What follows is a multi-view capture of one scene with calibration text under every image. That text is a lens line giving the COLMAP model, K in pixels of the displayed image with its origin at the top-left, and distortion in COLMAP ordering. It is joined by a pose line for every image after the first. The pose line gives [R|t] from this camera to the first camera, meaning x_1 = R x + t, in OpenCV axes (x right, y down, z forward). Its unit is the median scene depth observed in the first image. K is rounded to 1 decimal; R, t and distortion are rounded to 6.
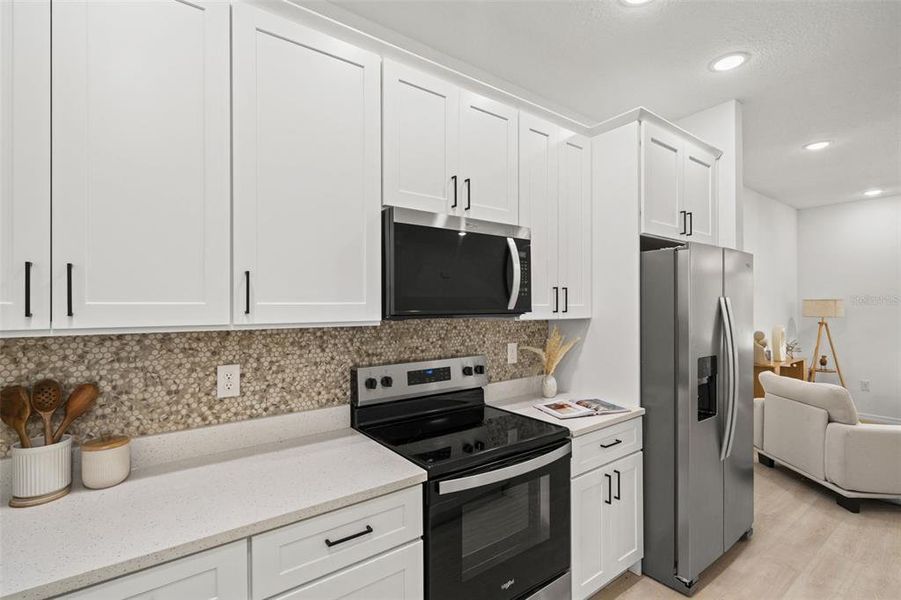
lens RADIAL K [[414.3, 0, 442.3], [0, 414.3, 303.6], [0, 0, 1]] dist [0.001150, -0.000647]
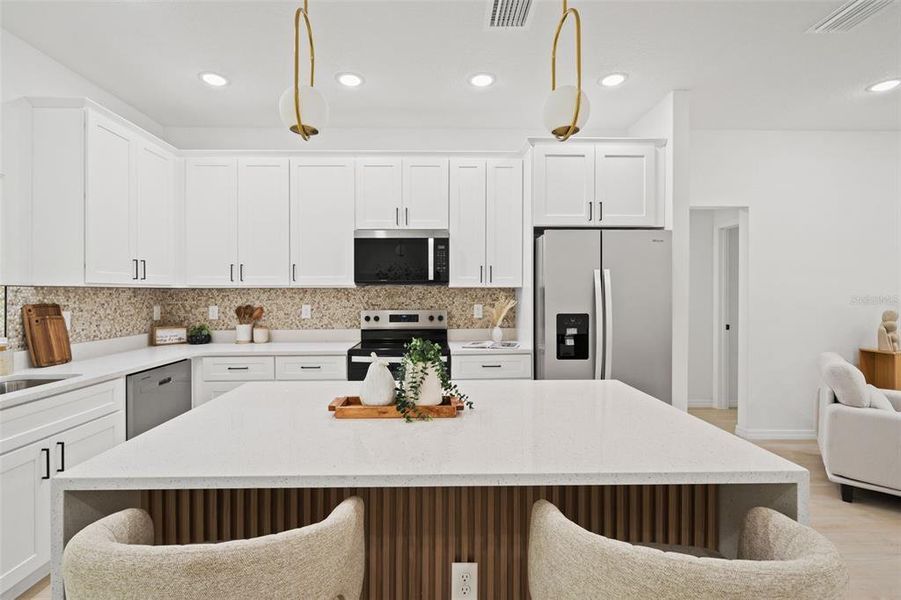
lens RADIAL K [[416.1, 0, 441.3], [0, 416.1, 295.2], [0, 0, 1]] dist [-0.001252, 0.000048]
pose [[0.817452, 0.005007, -0.575975, 1.146338], [0.002588, 0.999920, 0.012366, 0.054254], [0.575991, -0.011600, 0.817374, -0.371856]]
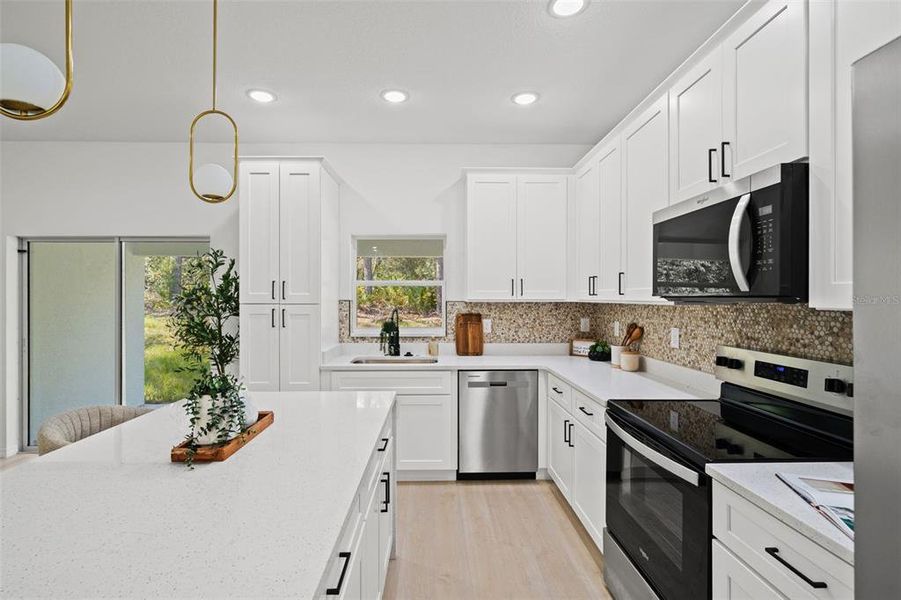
lens RADIAL K [[416.1, 0, 441.3], [0, 416.1, 295.2], [0, 0, 1]] dist [-0.001252, 0.000048]
pose [[-0.575330, -0.001623, -0.817920, 1.039796], [0.005771, 0.999965, -0.006044, 0.021653], [0.817901, -0.008197, -0.575300, 0.942157]]
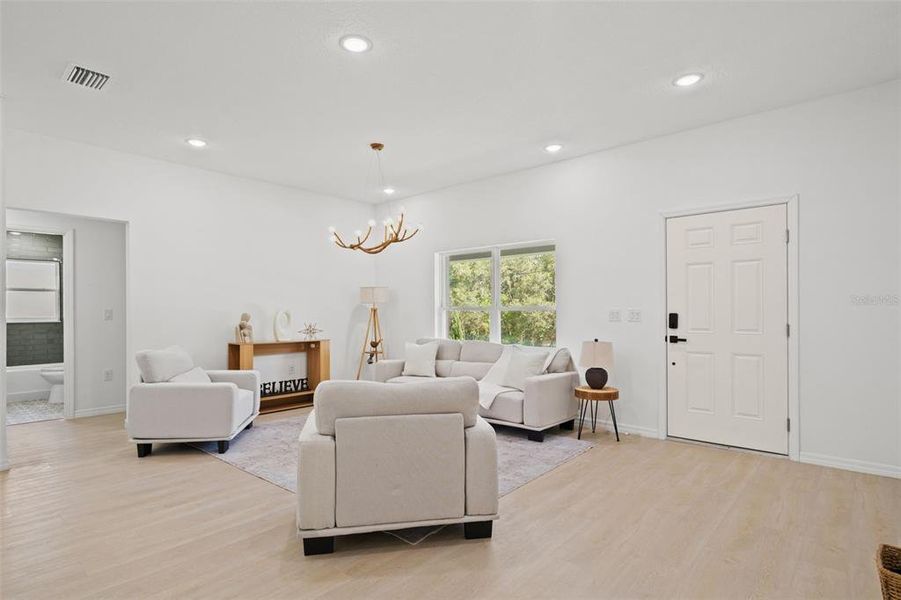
lens RADIAL K [[471.5, 0, 440.4], [0, 471.5, 308.2], [0, 0, 1]] dist [-0.000661, 0.000340]
pose [[0.979580, -0.001880, 0.201048, 2.256558], [0.001907, 0.999998, 0.000059, 0.122262], [-0.201048, 0.000325, 0.979581, -0.691821]]
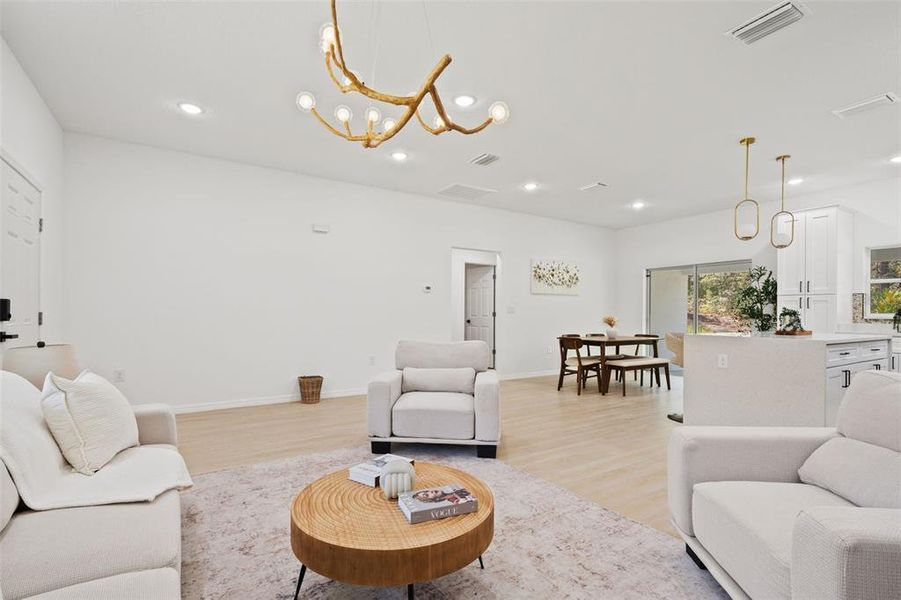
lens RADIAL K [[420.4, 0, 443.7], [0, 420.4, 316.1], [0, 0, 1]] dist [0.002694, -0.000332]
pose [[-0.997593, -0.005084, 0.069152, 2.254580], [-0.005145, 0.999987, -0.000709, 0.194209], [-0.069148, -0.001063, -0.997606, 2.425434]]
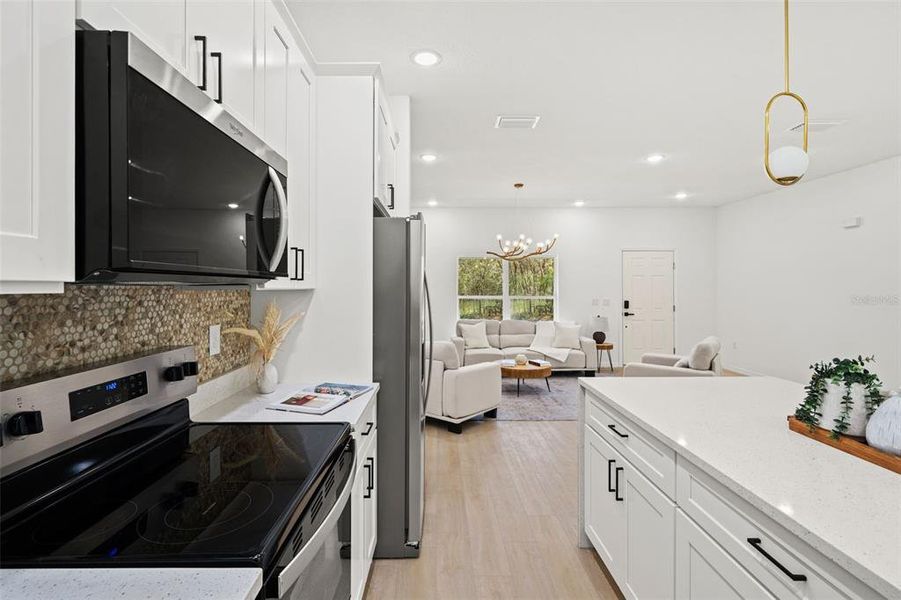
lens RADIAL K [[422.7, 0, 444.0], [0, 422.7, 286.1], [0, 0, 1]] dist [0.001727, -0.000030]
pose [[0.582127, 0.005159, 0.813081, -0.228397], [-0.006646, 0.999977, -0.001587, 0.035426], [-0.813071, -0.004480, 0.582148, 0.344371]]
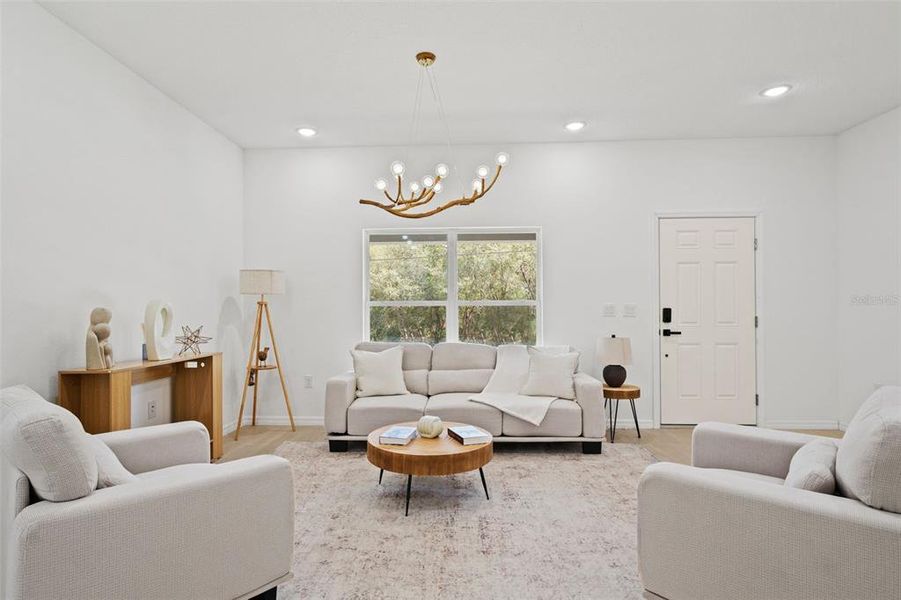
lens RADIAL K [[471.5, 0, 440.4], [0, 471.5, 308.2], [0, 0, 1]] dist [-0.000661, 0.000340]
pose [[0.630833, -0.000203, 0.775918, 1.265462], [-0.002141, 0.999996, 0.002002, 0.145200], [-0.775915, -0.002924, 0.630830, 0.613890]]
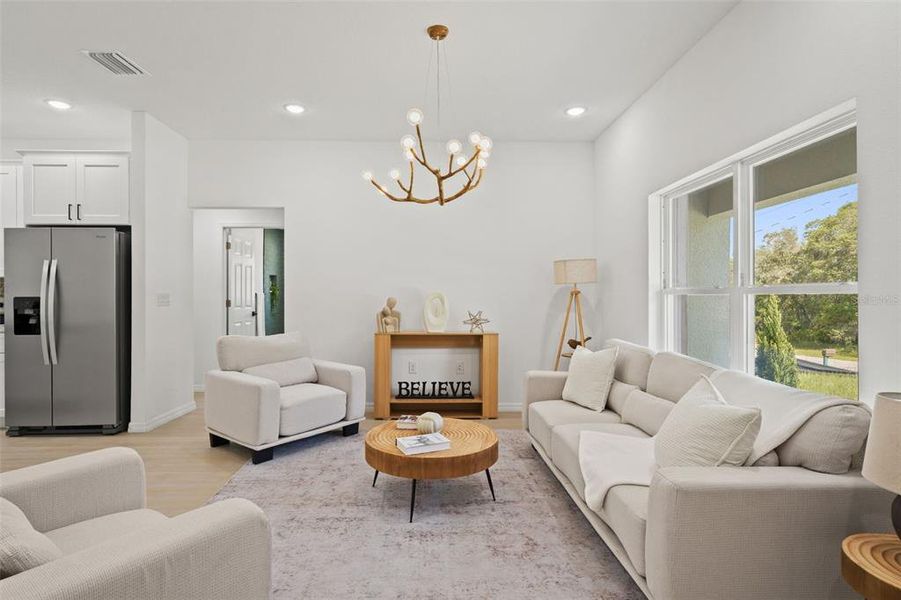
lens RADIAL K [[467.7, 0, 442.8], [0, 467.7, 297.1], [0, 0, 1]] dist [-0.000363, 0.000710]
pose [[0.820967, -0.000498, -0.570975, 3.238603], [0.004317, 0.999976, 0.005336, 0.135182], [0.570959, -0.006846, 0.820950, 0.454425]]
